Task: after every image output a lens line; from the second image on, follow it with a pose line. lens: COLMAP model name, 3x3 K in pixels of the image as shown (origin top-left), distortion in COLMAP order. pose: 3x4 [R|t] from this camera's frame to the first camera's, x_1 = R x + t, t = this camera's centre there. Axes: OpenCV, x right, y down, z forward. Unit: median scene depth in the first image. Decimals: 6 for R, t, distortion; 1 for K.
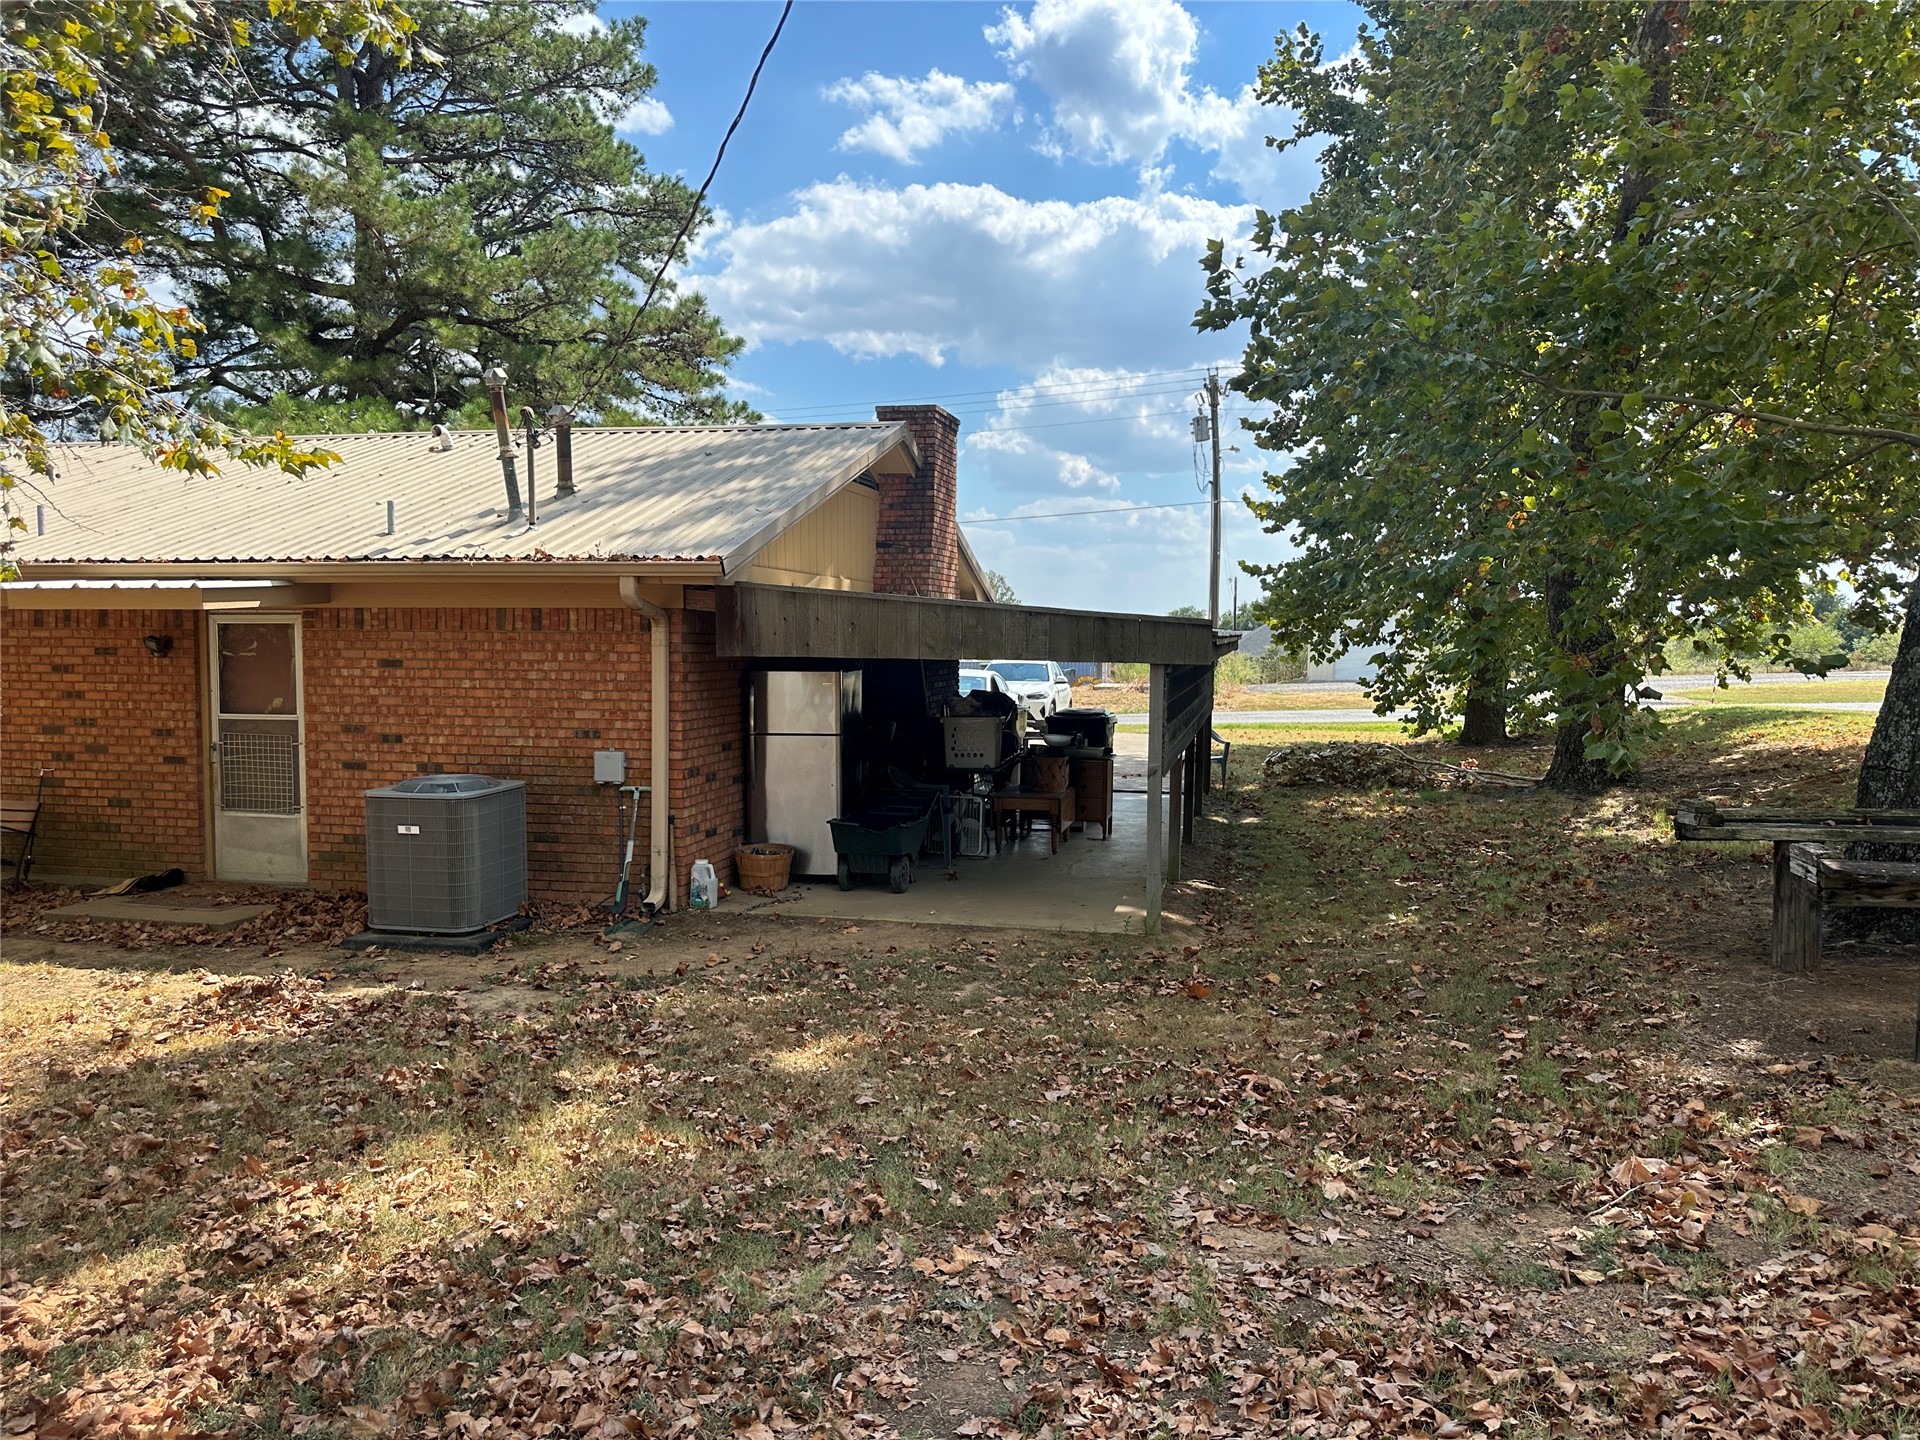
lens RADIAL K [[1328.4, 0, 941.4], [0, 1328.4, 725.1], [0, 0, 1]] dist [0.018162, -0.030529]
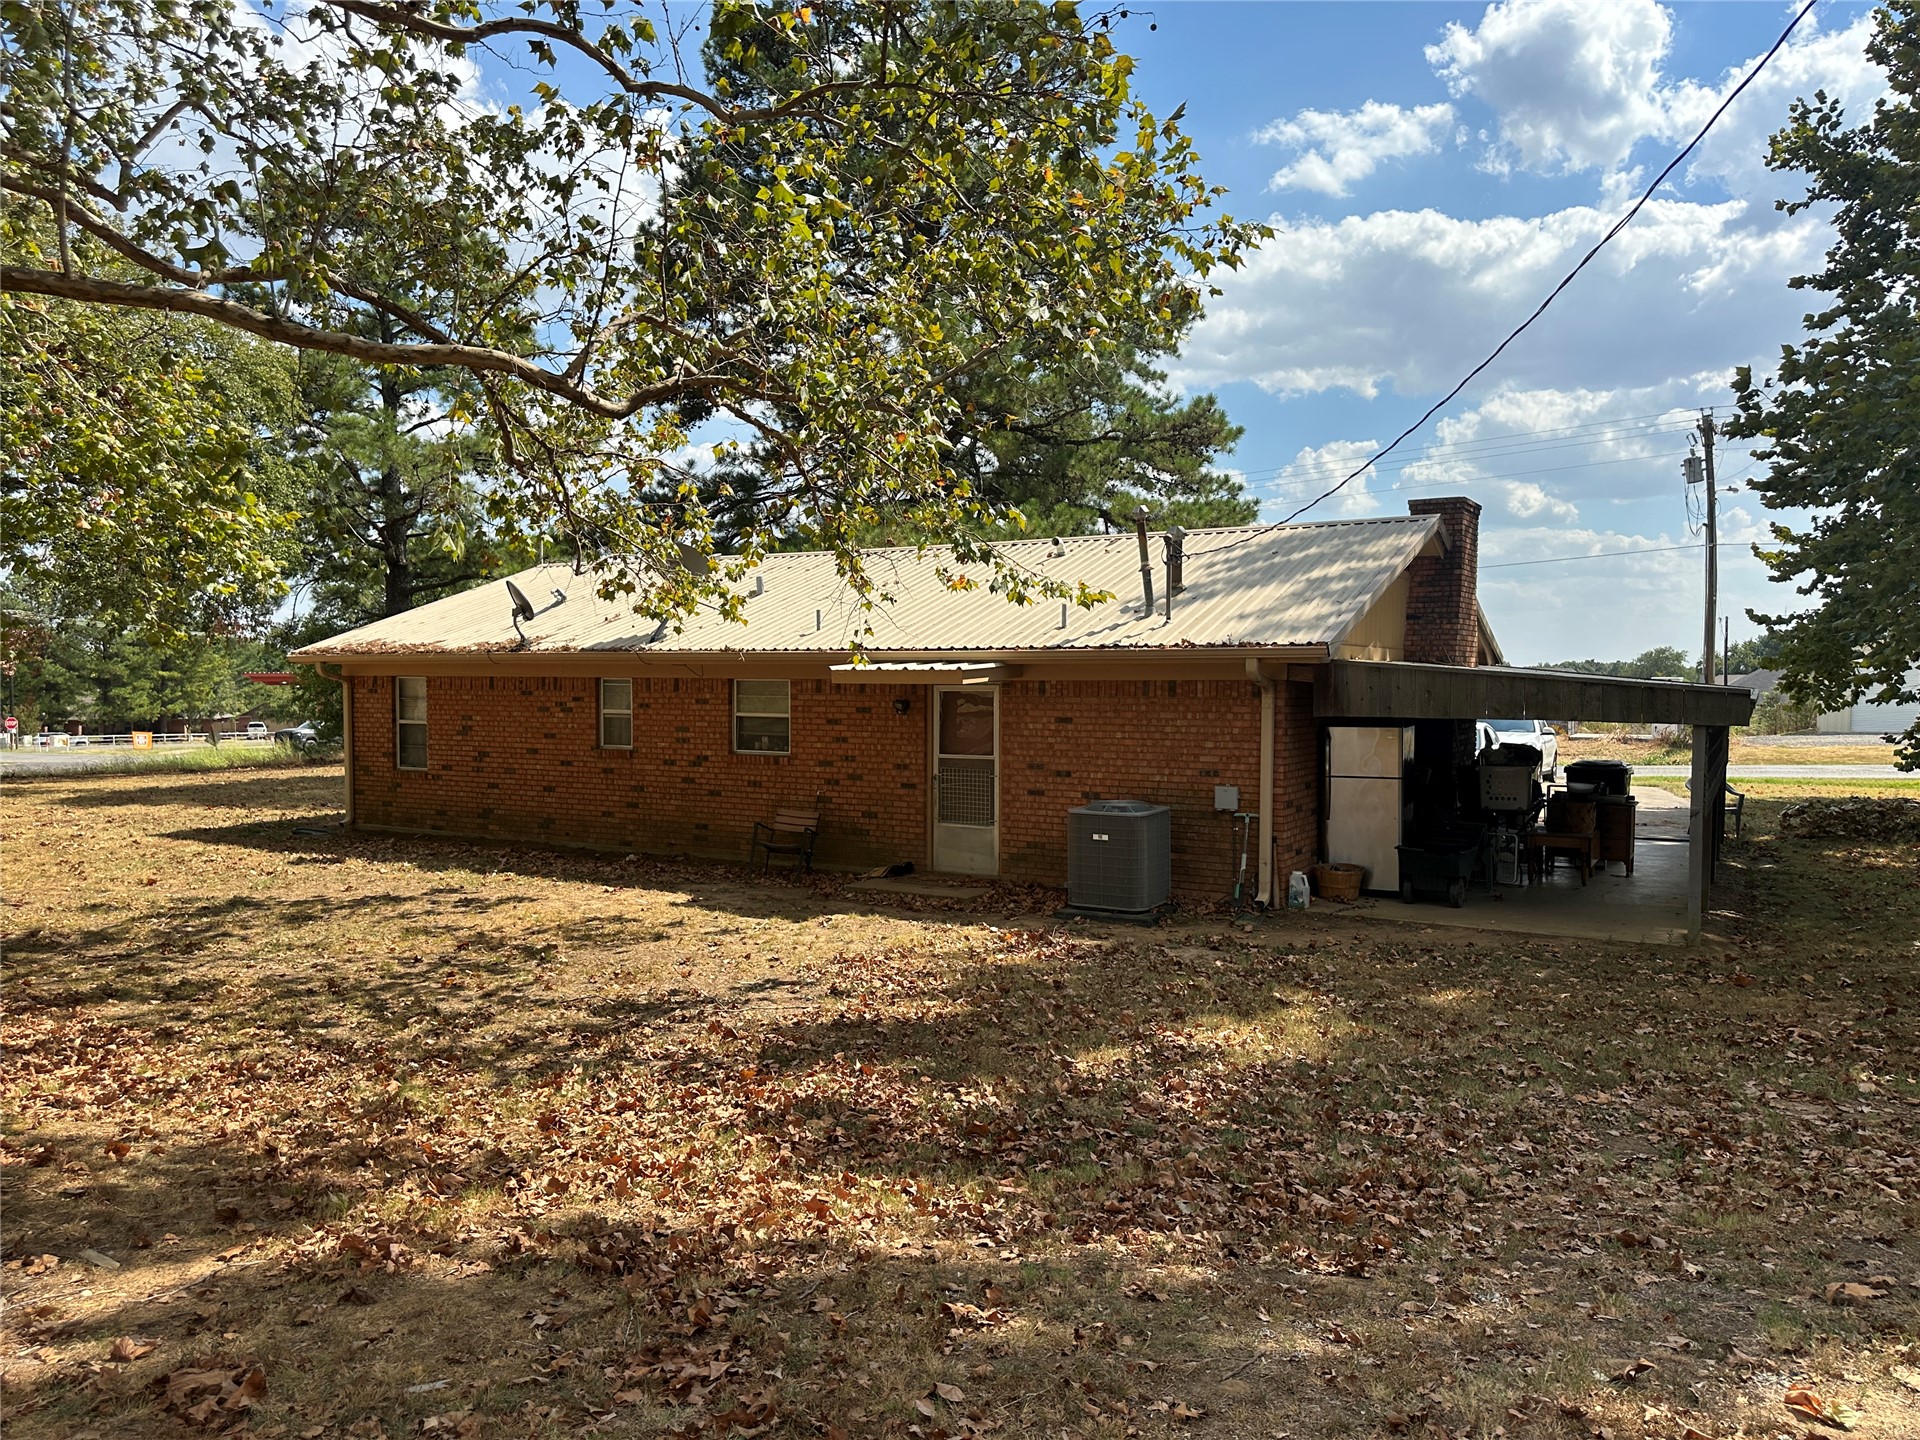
lens RADIAL K [[1328.4, 0, 916.8], [0, 1328.4, 722.9], [0, 0, 1]] dist [0.018162, -0.030529]
pose [[0.947474, 0.009214, -0.319700, -0.087957], [-0.019861, 0.999351, -0.030056, 0.001335], [0.319216, 0.034827, 0.947042, -0.278704]]
